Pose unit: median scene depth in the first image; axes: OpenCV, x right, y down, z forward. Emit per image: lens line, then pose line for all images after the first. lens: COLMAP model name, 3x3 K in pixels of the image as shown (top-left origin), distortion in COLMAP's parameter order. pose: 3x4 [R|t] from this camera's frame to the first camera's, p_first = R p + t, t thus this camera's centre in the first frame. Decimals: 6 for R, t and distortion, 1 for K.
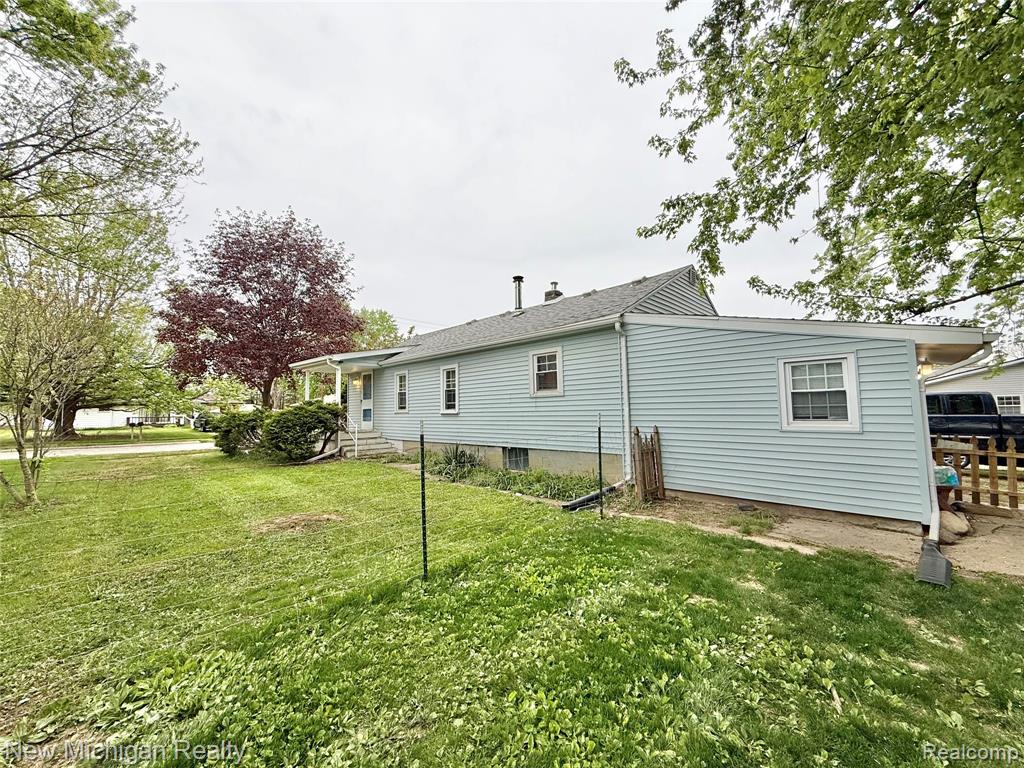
lens RADIAL K [[403.5, 0, 512.0], [0, 403.5, 384.0], [0, 0, 1]] dist [0.001010, 0.000434]
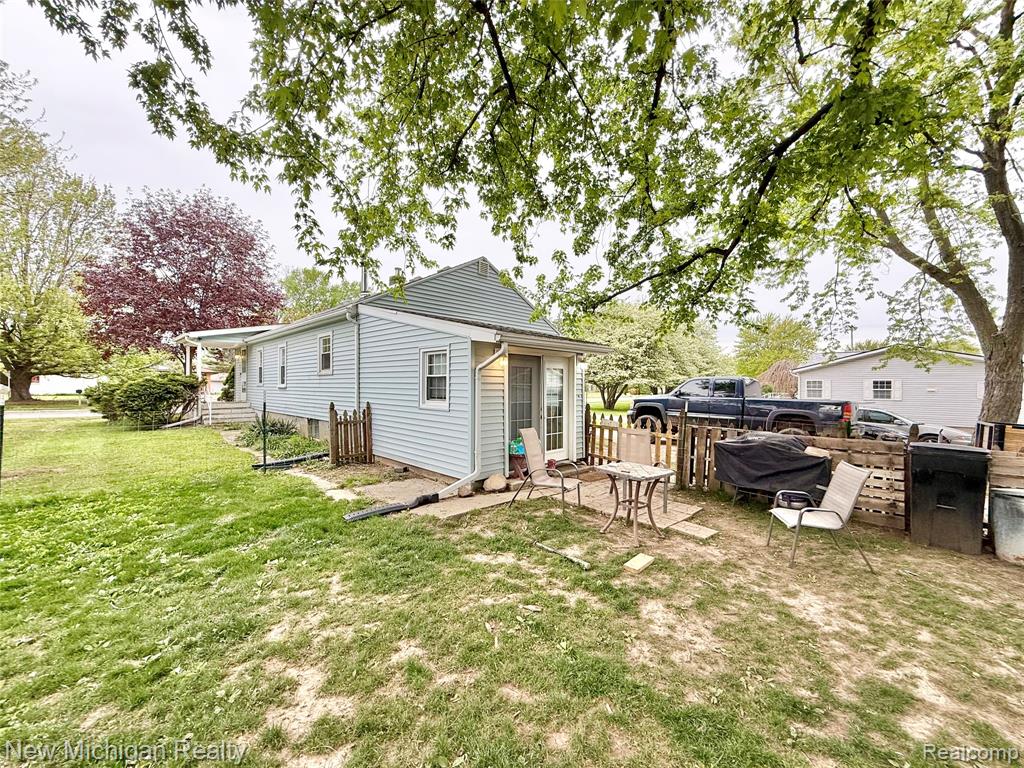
lens RADIAL K [[403.5, 0, 512.0], [0, 403.5, 384.0], [0, 0, 1]] dist [0.001010, 0.000434]
pose [[0.999703, 0.019208, -0.015000, 0.476610], [-0.018183, 0.997673, 0.065705, -0.020918], [0.016227, -0.065412, 0.997726, -0.101450]]
